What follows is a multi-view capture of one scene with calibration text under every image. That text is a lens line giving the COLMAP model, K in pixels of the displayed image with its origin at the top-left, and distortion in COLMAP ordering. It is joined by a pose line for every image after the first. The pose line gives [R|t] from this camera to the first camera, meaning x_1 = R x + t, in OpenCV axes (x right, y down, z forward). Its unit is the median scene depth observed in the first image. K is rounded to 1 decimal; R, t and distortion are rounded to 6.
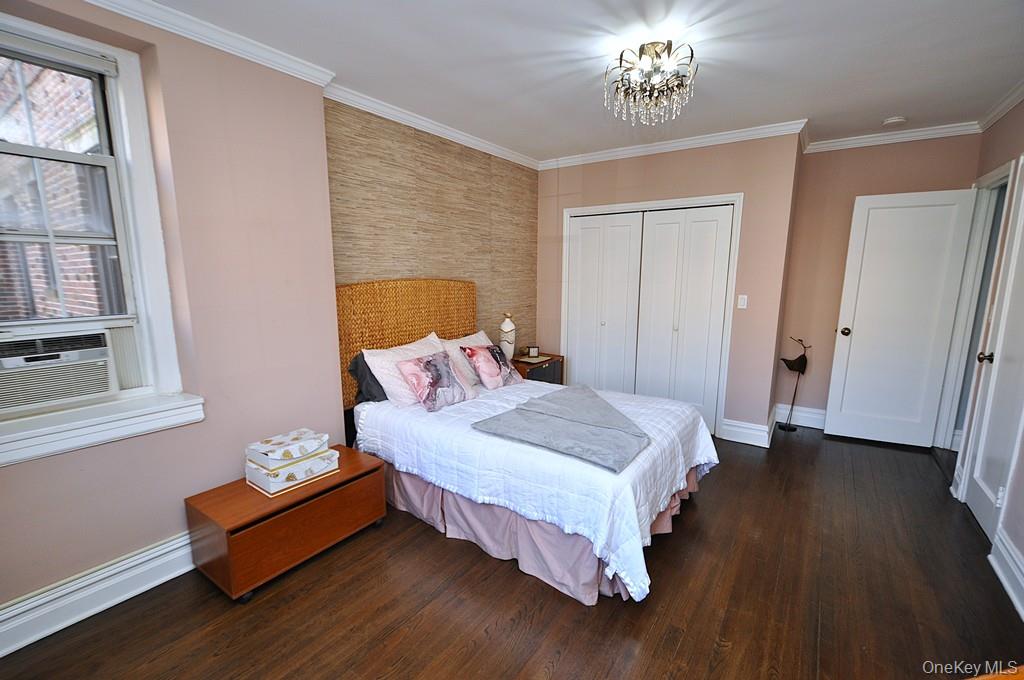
lens RADIAL K [[448.5, 0, 513.6], [0, 448.5, 353.7], [0, 0, 1]] dist [0.001979, -0.000828]
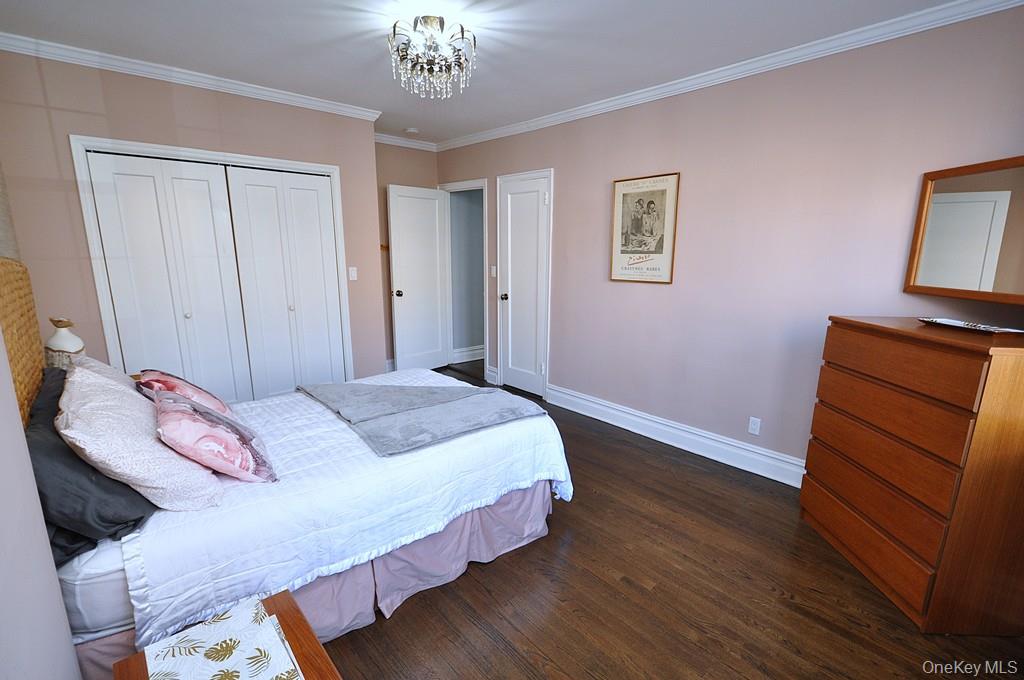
lens RADIAL K [[467.5, 0, 510.9], [0, 467.5, 354.0], [0, 0, 1]] dist [0.002552, -0.001492]
pose [[0.245745, -0.213559, 0.945517, -0.488949], [0.166142, 0.970274, 0.175970, -0.066690], [-0.954990, 0.113846, 0.273921, 0.383313]]
